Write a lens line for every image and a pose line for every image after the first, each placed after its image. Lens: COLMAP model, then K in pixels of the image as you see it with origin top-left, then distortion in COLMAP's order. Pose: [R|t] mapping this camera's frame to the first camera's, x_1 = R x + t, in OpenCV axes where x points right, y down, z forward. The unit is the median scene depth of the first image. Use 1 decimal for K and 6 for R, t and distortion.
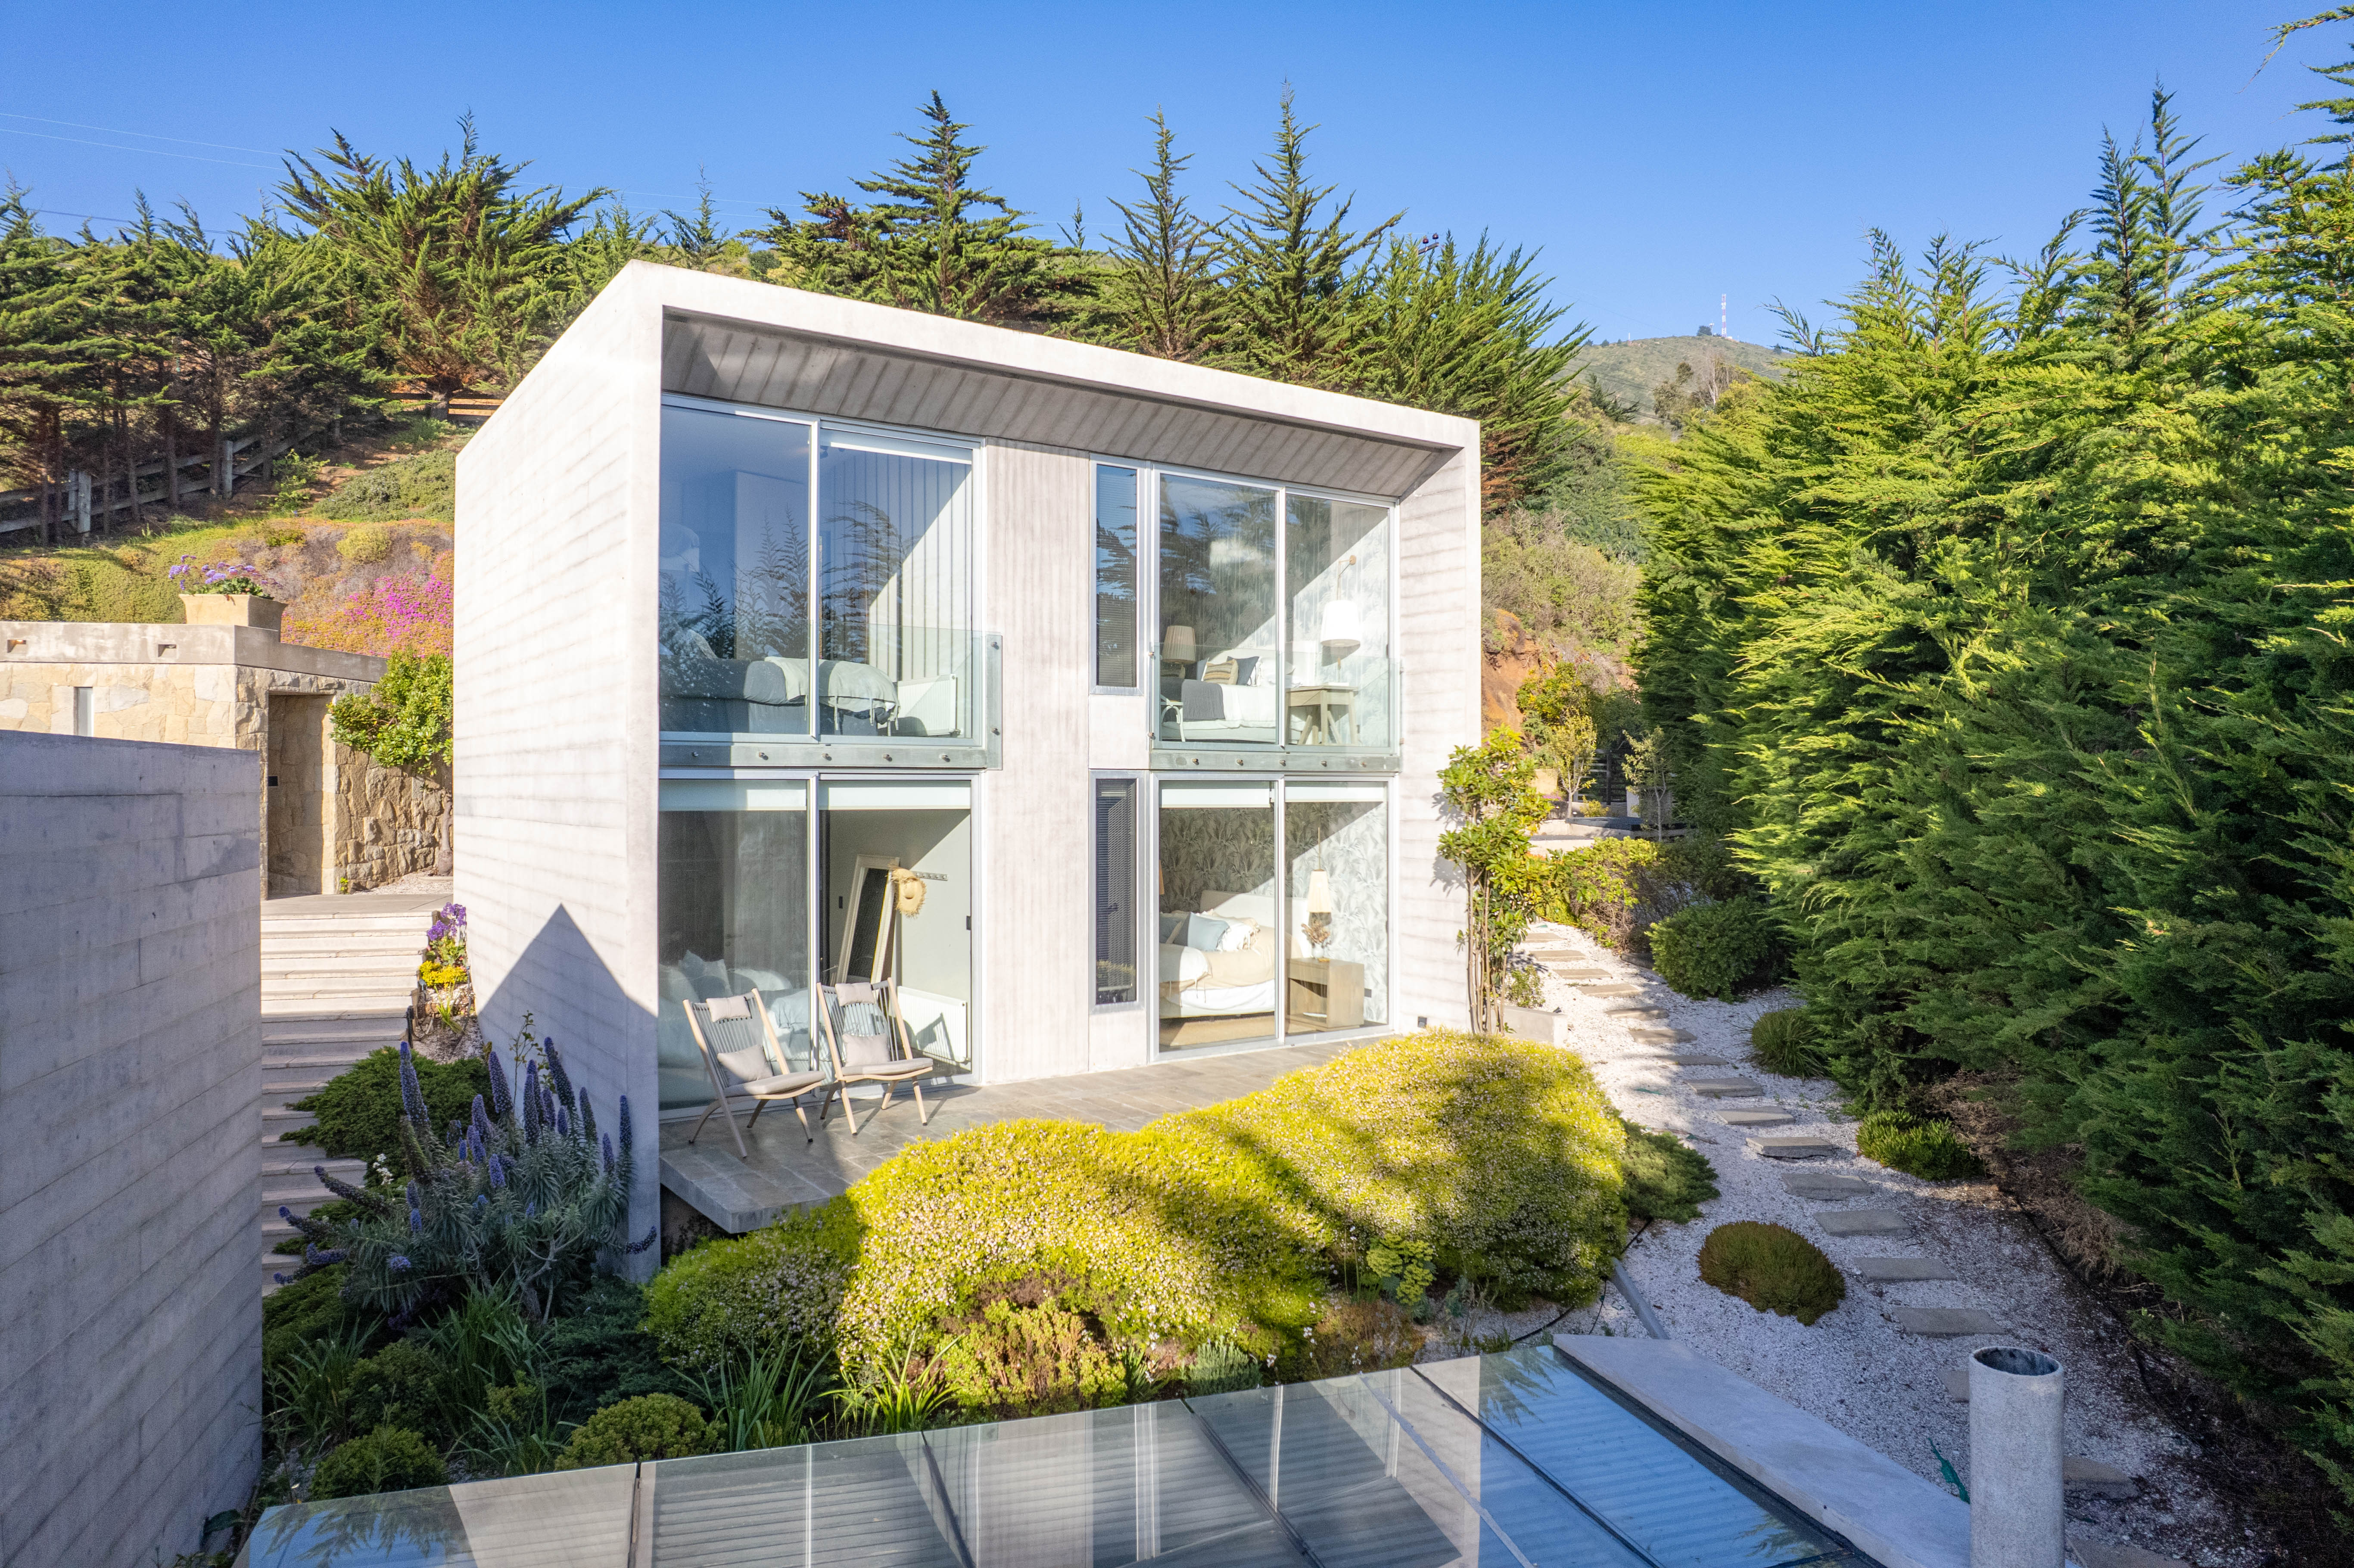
lens RADIAL K [[1508.1, 0, 1177.0], [0, 1508.1, 784.0], [0, 0, 1]] dist [-0.025583, 0.002603]
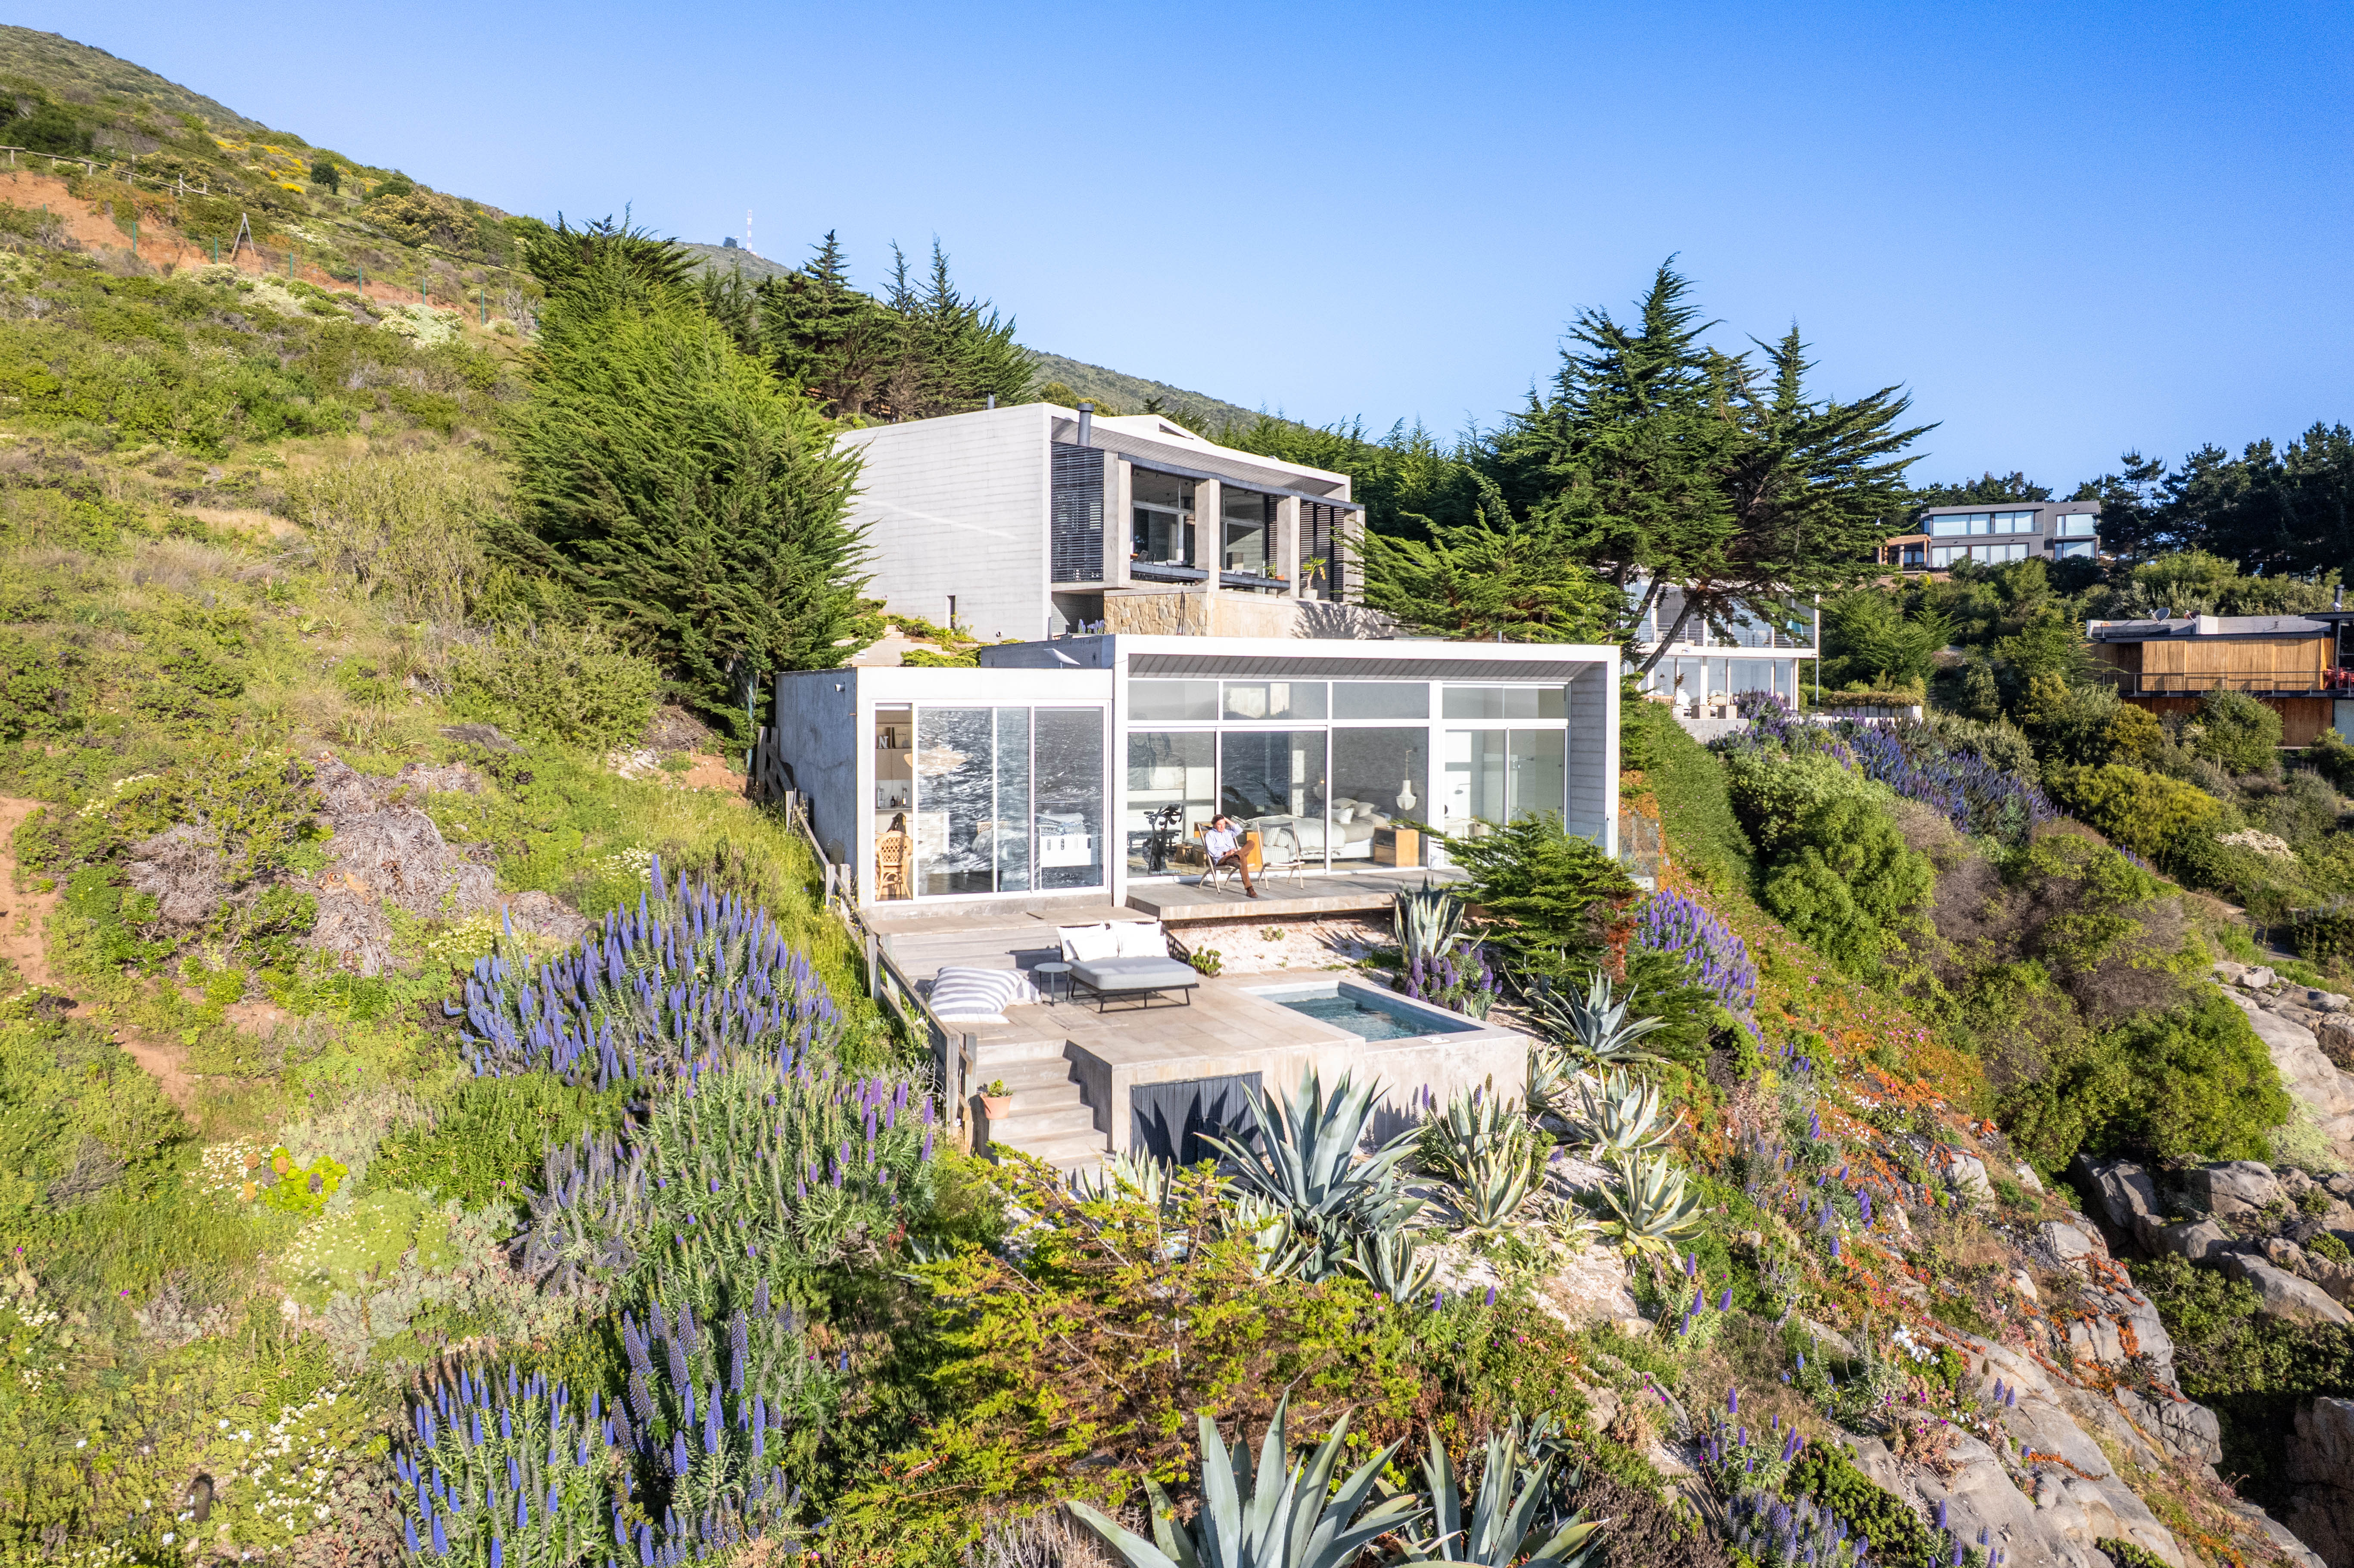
lens RADIAL K [[1499.1, 0, 1174.4], [0, 1499.1, 728.1], [0, 0, 1]] dist [-0.019172, 0.000937]
pose [[0.808210, -0.006183, 0.588861, -2.532761], [-0.009794, 0.999665, 0.023938, 0.487806], [-0.588812, -0.025114, 0.807879, -2.552809]]
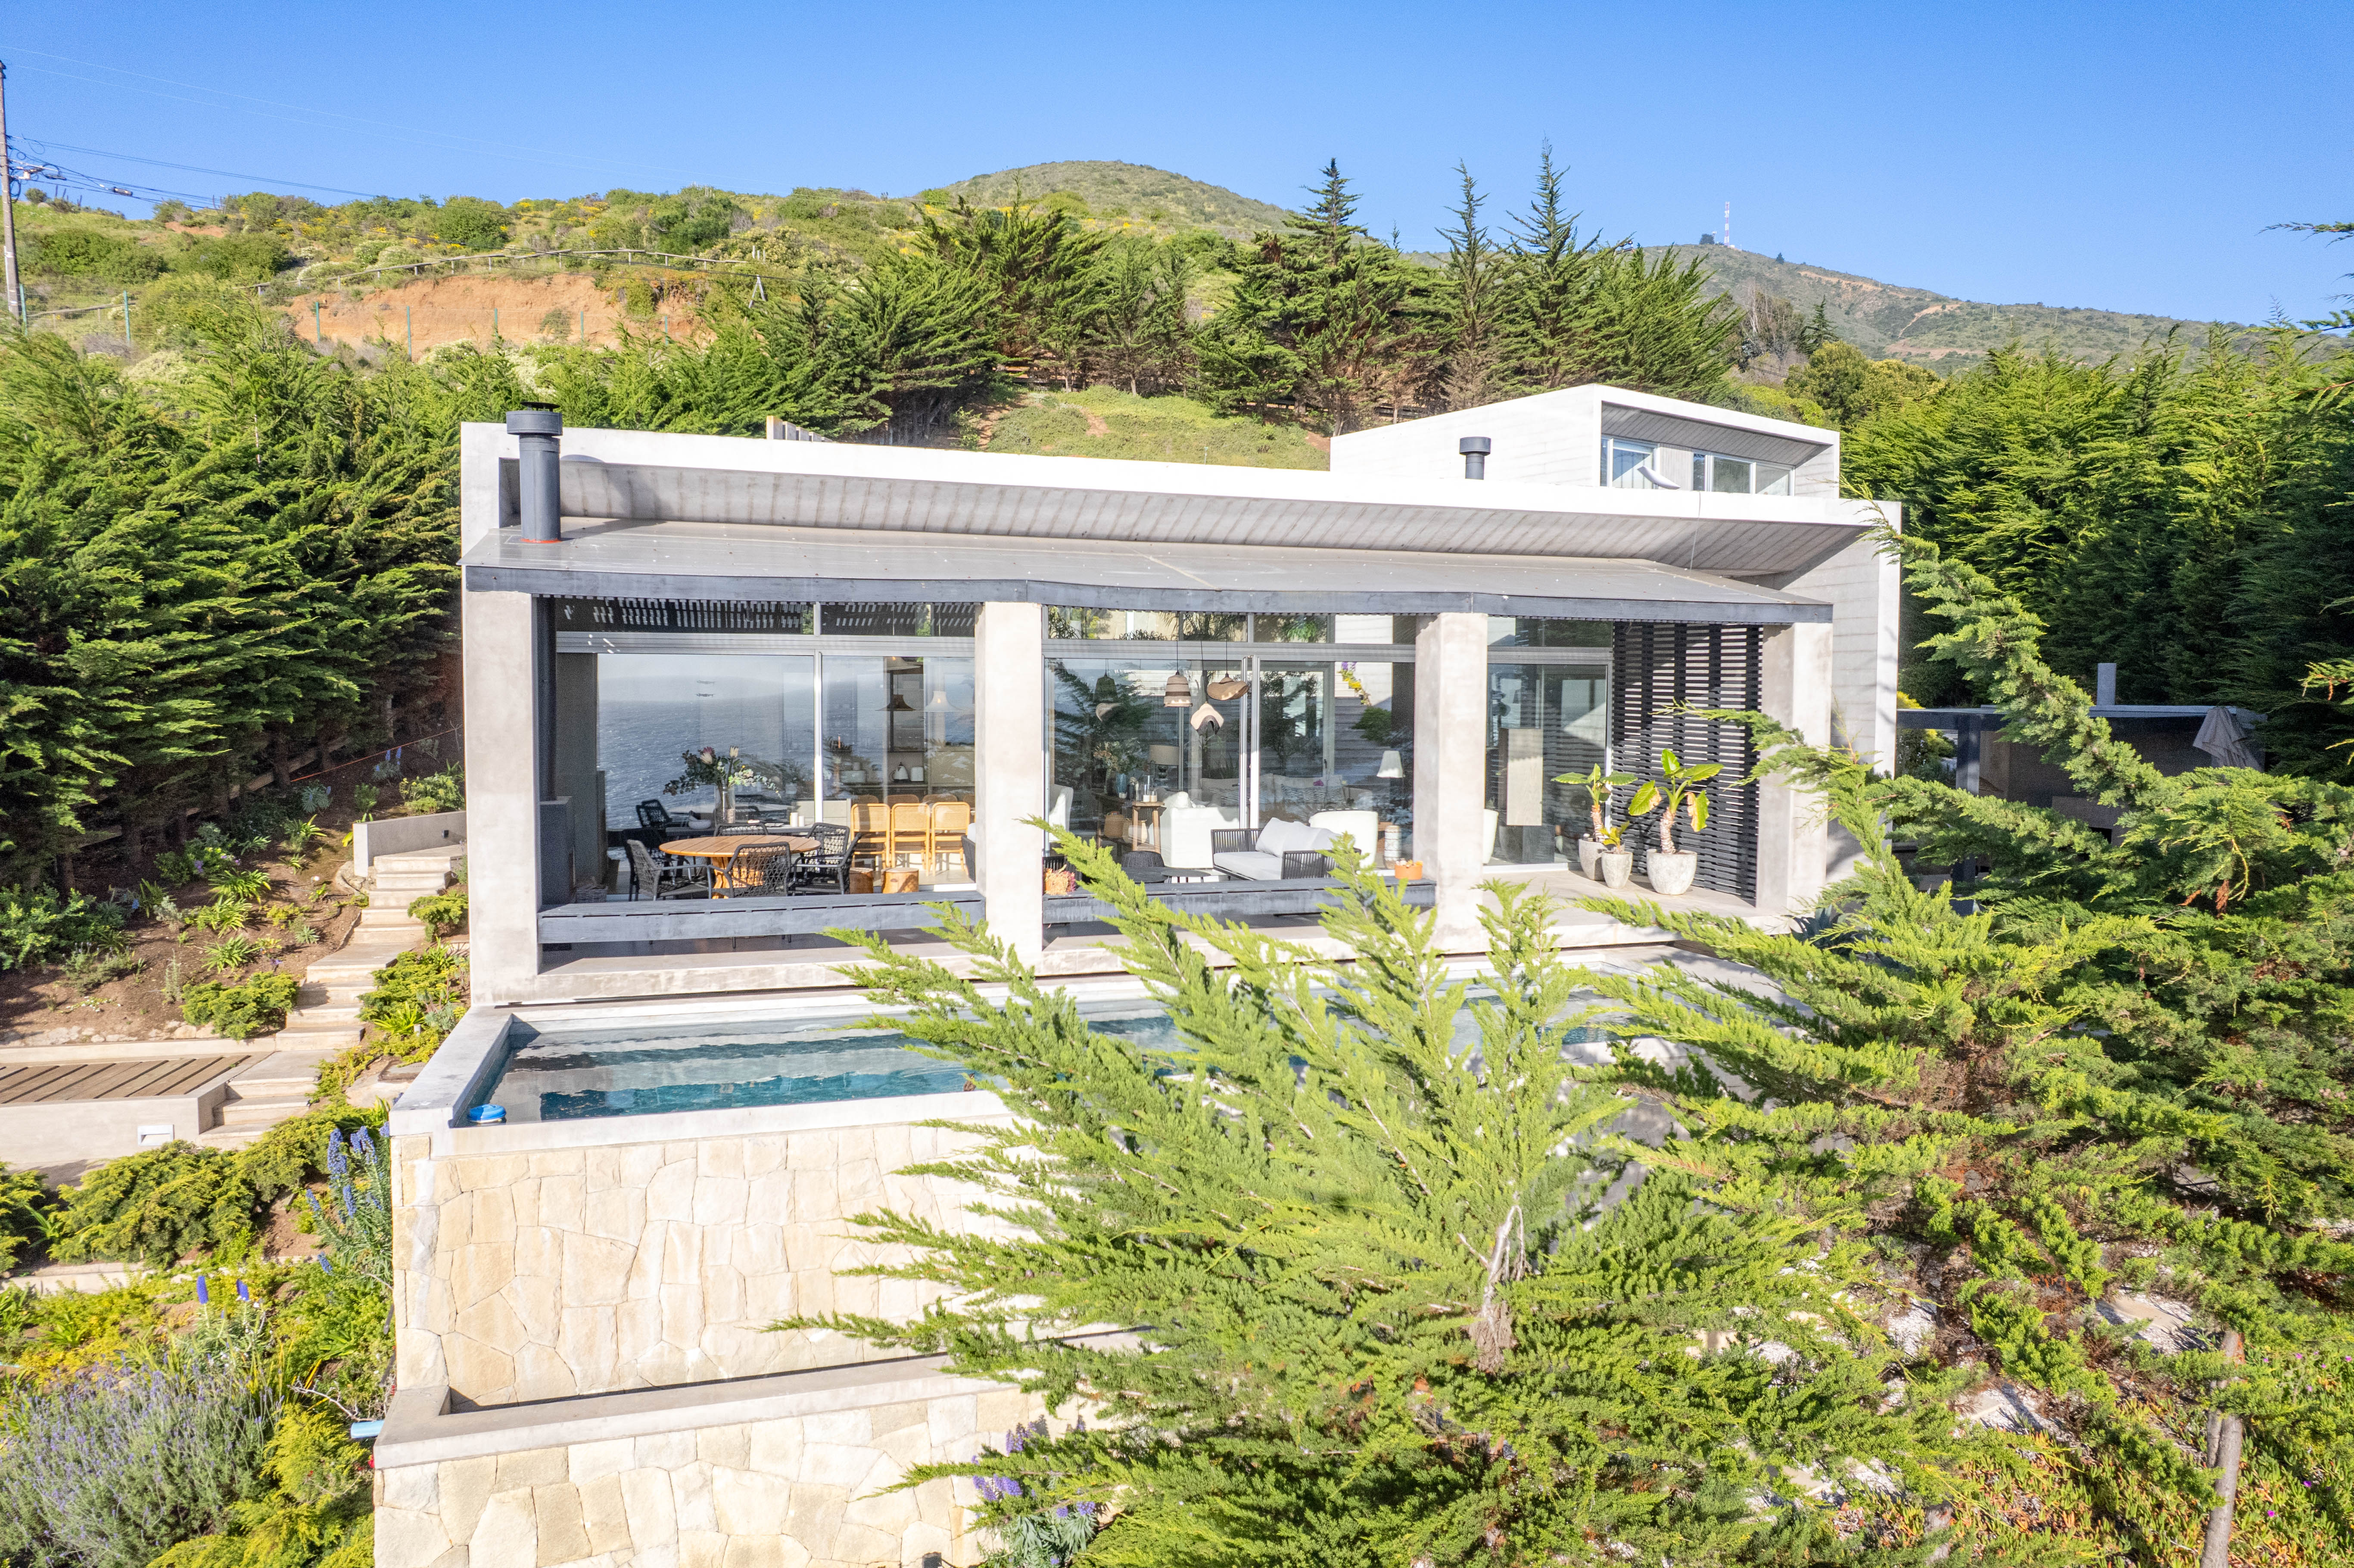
lens RADIAL K [[1508.1, 0, 1177.0], [0, 1508.1, 784.0], [0, 0, 1]] dist [-0.025583, 0.002603]
pose [[0.999938, 0.007954, 0.007807, -0.783373], [-0.008403, 0.998208, 0.059241, 0.150891], [-0.007322, -0.059303, 0.998213, -1.213309]]
